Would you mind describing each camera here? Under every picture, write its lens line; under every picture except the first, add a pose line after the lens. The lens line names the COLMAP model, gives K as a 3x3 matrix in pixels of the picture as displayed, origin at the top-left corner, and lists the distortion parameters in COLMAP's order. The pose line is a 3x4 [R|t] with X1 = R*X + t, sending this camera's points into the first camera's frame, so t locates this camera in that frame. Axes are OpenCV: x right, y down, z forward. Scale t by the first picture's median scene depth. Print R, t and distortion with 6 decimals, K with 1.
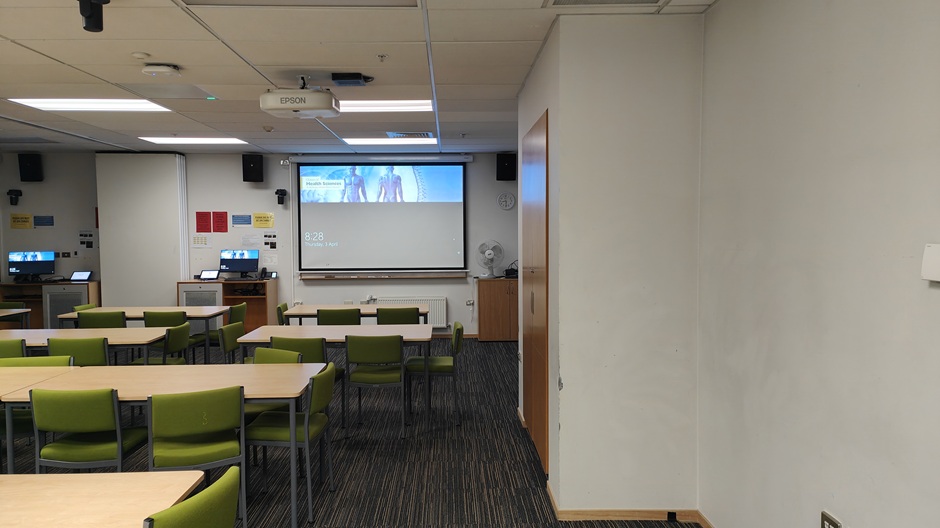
lens RADIAL K [[685.8, 0, 466.1], [0, 685.8, 267.4], [0, 0, 1]] dist [0.056779, 0.001594]
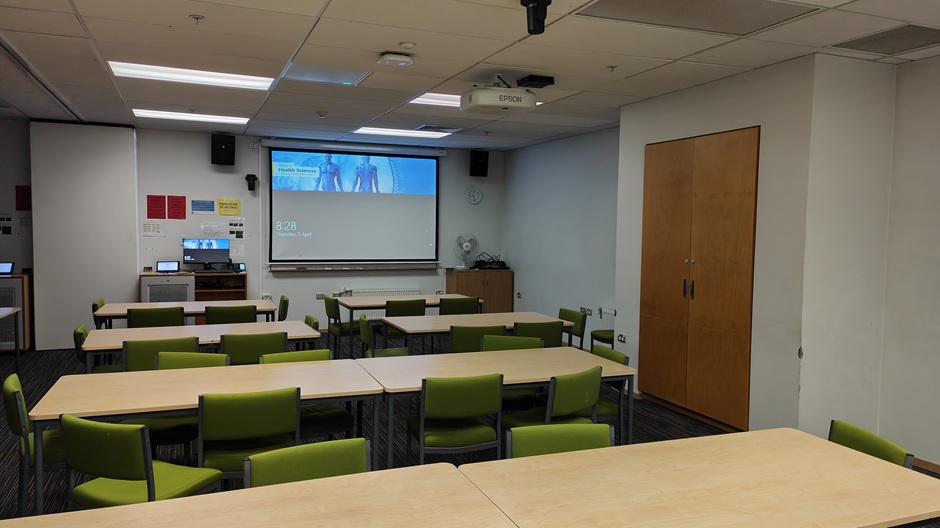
lens RADIAL K [[690.9, 0, 473.0], [0, 690.9, 263.5], [0, 0, 1]] dist [0.055514, 0.000723]
pose [[0.931118, -0.000091, 0.364718, -0.330461], [-0.001796, 0.999987, 0.004833, 0.001663], [-0.364714, -0.005155, 0.931105, 0.018735]]
